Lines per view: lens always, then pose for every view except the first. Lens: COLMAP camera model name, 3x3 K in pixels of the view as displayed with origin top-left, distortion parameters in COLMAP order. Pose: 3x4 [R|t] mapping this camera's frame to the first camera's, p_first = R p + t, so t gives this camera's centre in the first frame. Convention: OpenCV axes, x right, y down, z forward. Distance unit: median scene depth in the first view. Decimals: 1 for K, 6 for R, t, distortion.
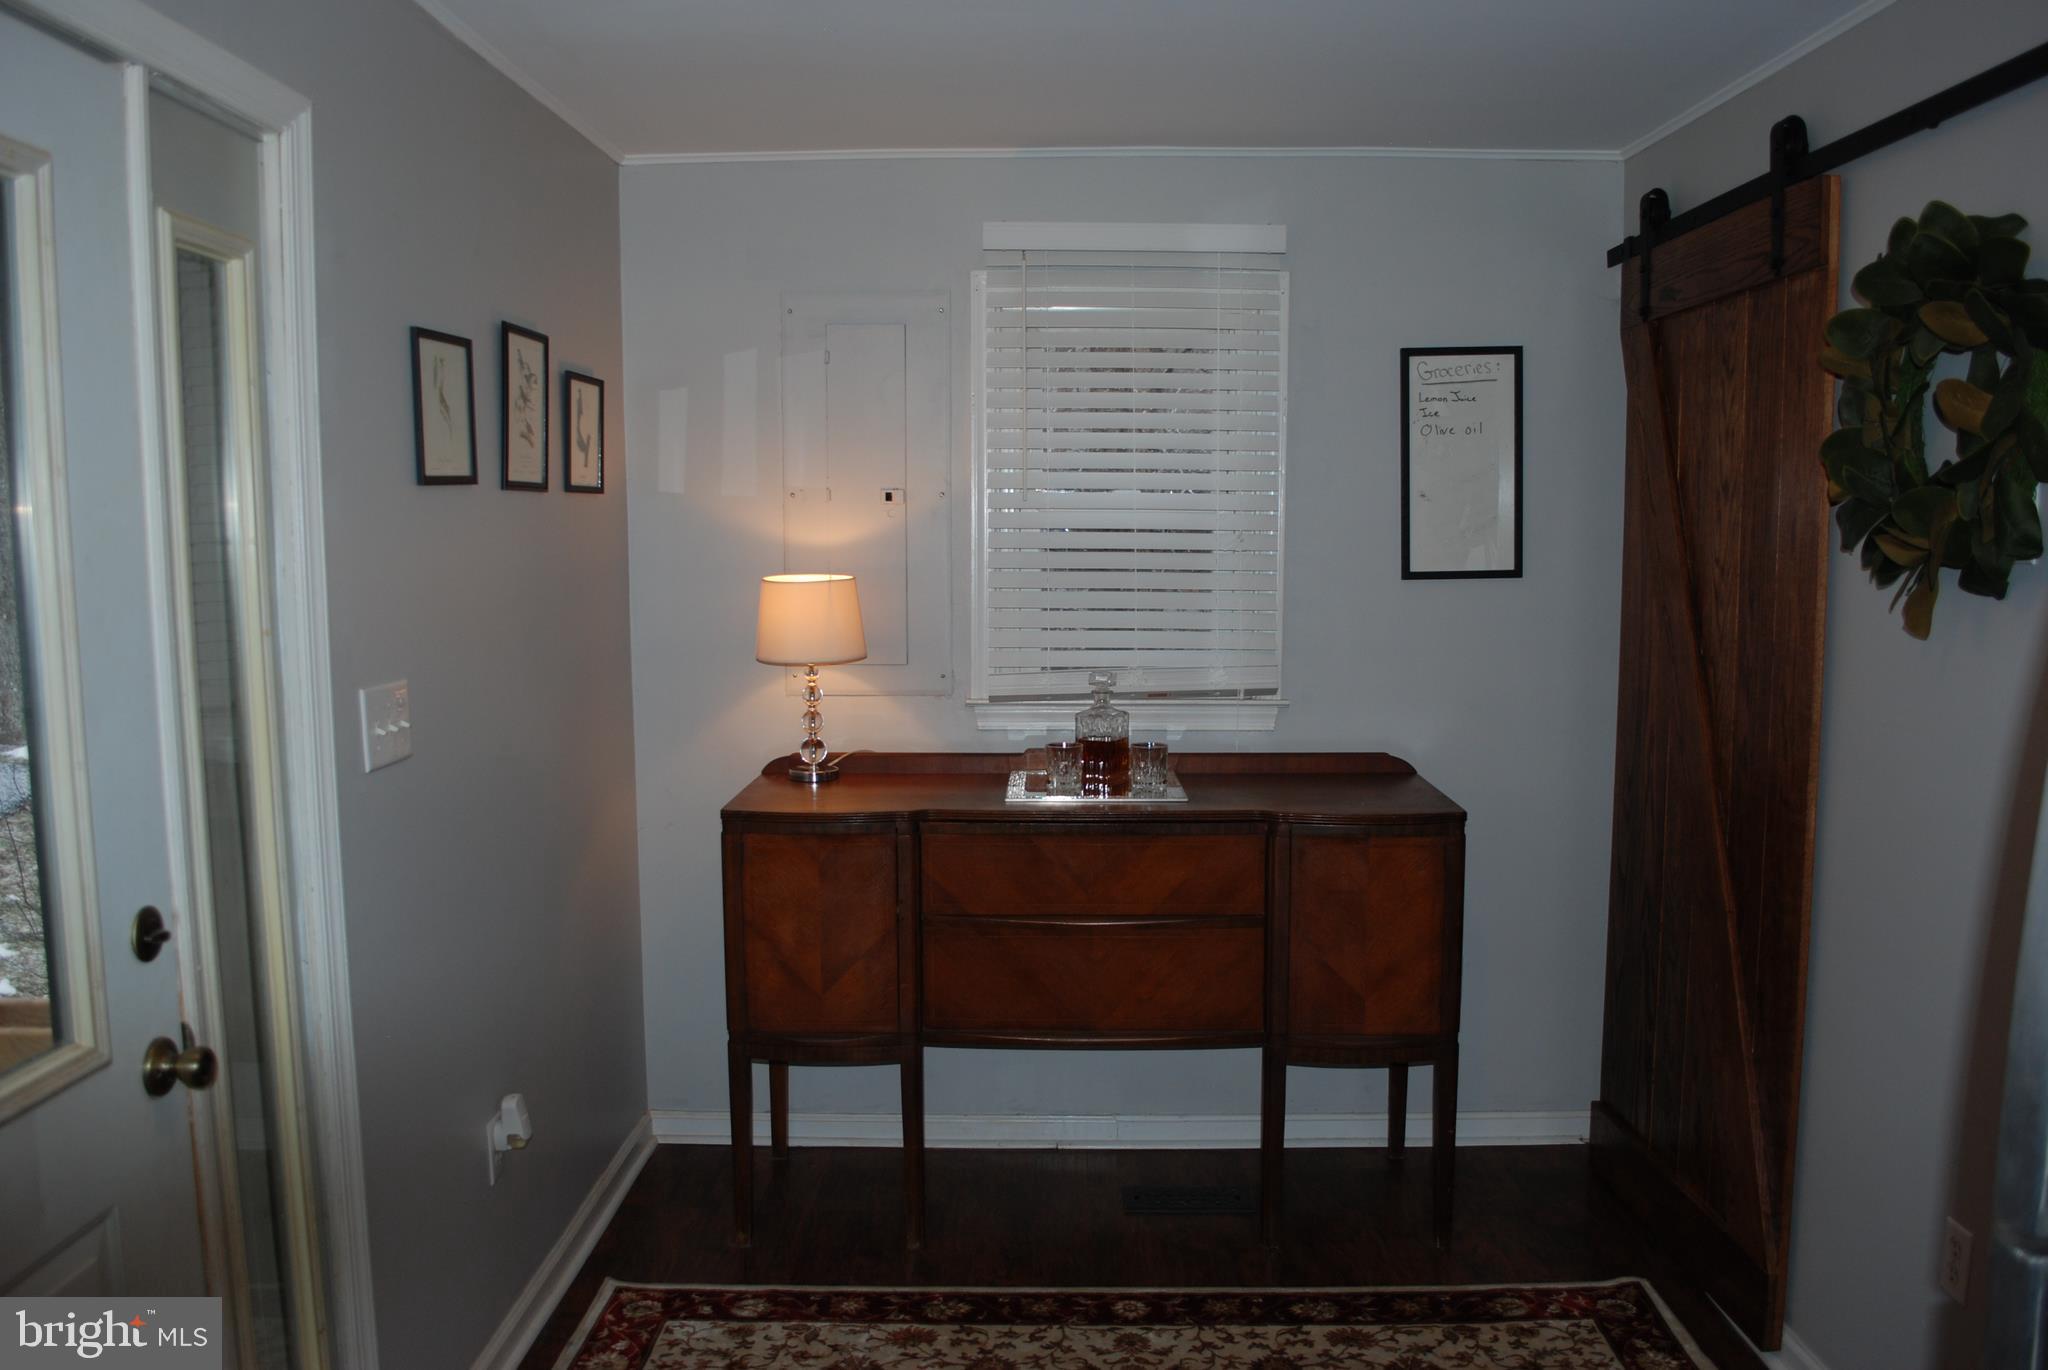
lens RADIAL K [[1617.5, 0, 1034.8], [0, 1617.5, 693.7], [0, 0, 1]] dist [-0.085338, 0.013114]
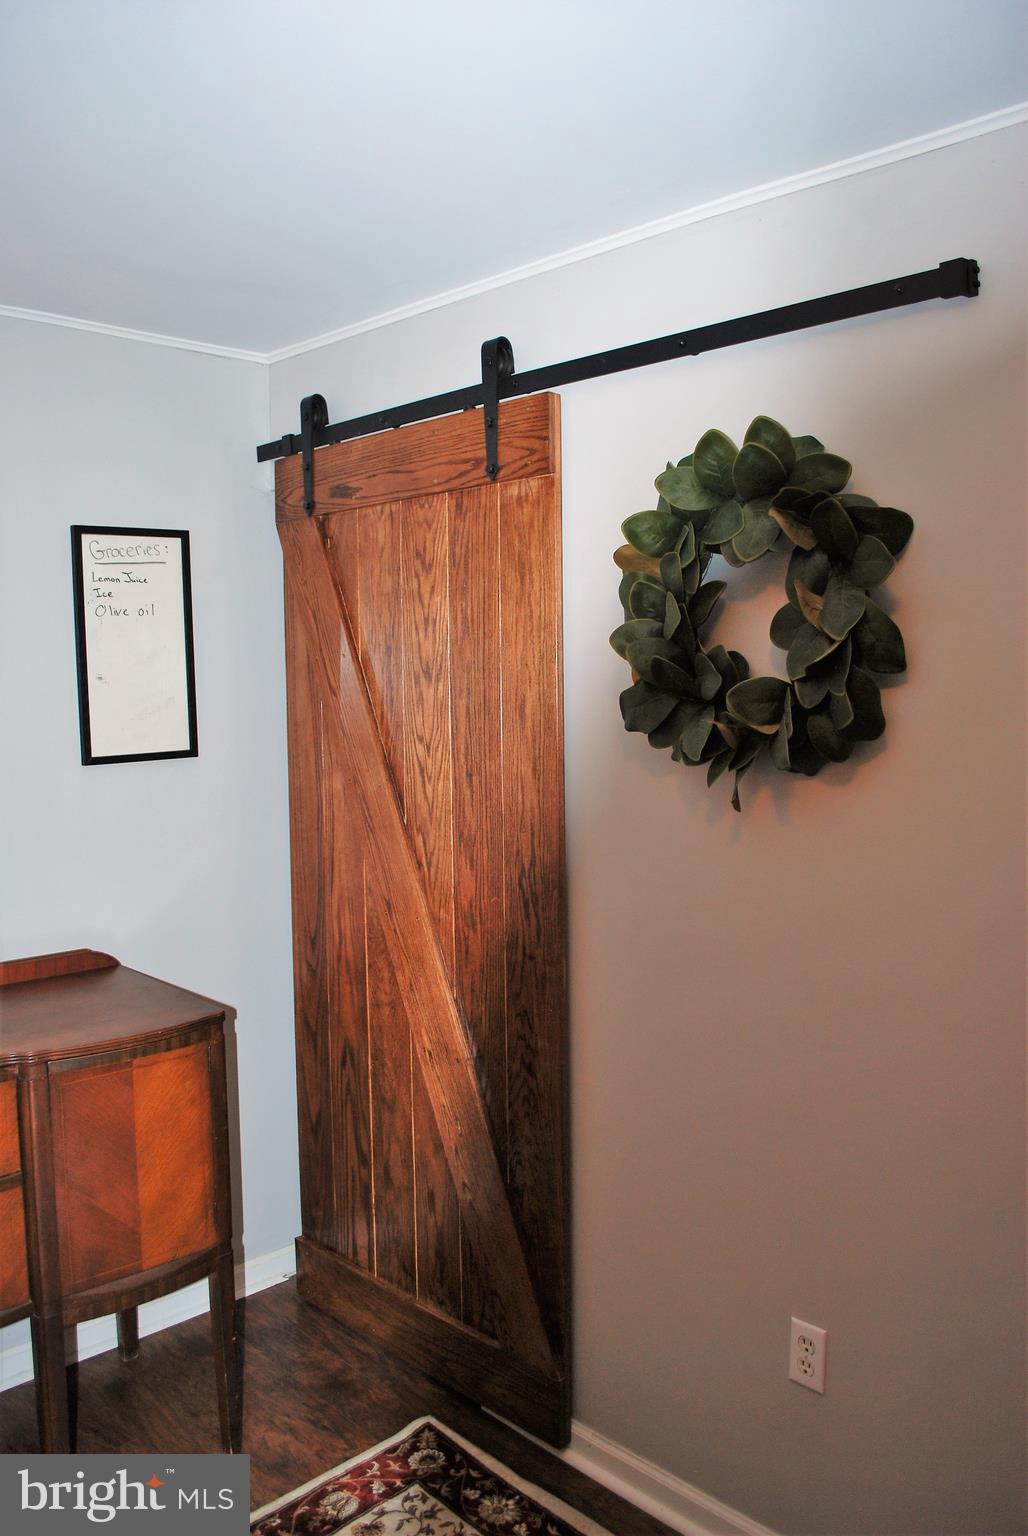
lens RADIAL K [[1213.1, 0, 541.7], [0, 1213.1, 759.5], [0, 0, 1]] dist [-0.085338, 0.013114]
pose [[0.708598, -0.051633, 0.703720, -0.092912], [0.078279, 0.996915, -0.005676, -0.056548], [-0.701256, 0.059109, 0.710455, 0.346397]]
